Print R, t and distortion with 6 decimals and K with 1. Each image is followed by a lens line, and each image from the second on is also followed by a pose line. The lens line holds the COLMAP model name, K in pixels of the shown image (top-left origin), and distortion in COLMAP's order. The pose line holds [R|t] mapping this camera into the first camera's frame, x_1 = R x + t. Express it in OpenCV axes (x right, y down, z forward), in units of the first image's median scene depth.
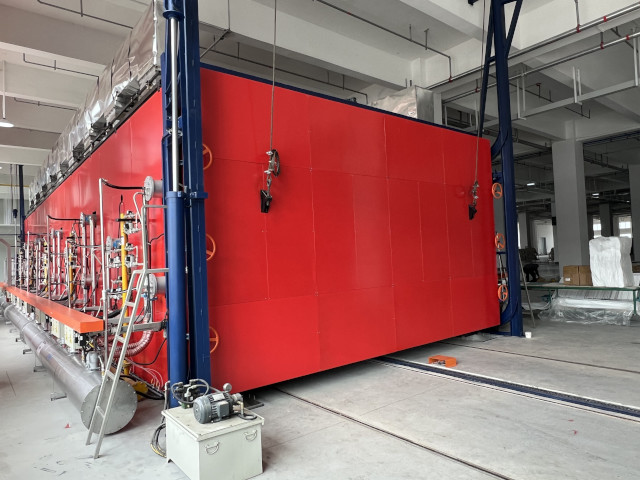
lens RADIAL K [[431.9, 0, 320.6], [0, 431.9, 241.1], [0, 0, 1]] dist [-0.005481, -0.007904]
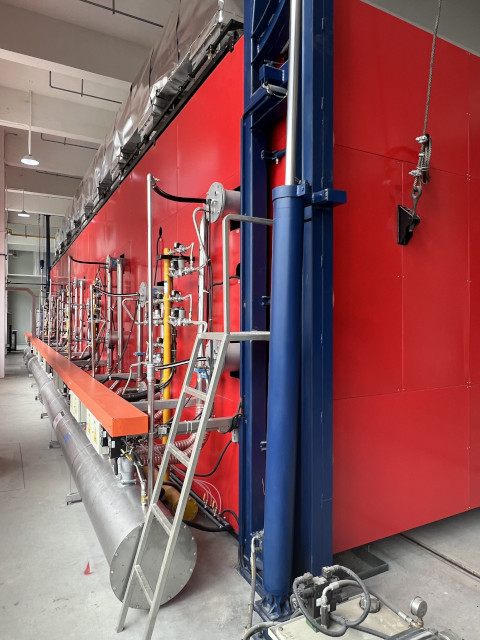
lens RADIAL K [[431.9, 0, 240.0], [0, 431.9, 319.3], [0, 0, 1]] dist [-0.005481, -0.007904]
pose [[0.980616, 0.044404, -0.190841, -0.165152], [-0.037245, 0.998467, 0.040943, 0.014317], [0.192366, -0.033041, 0.980767, 0.270728]]
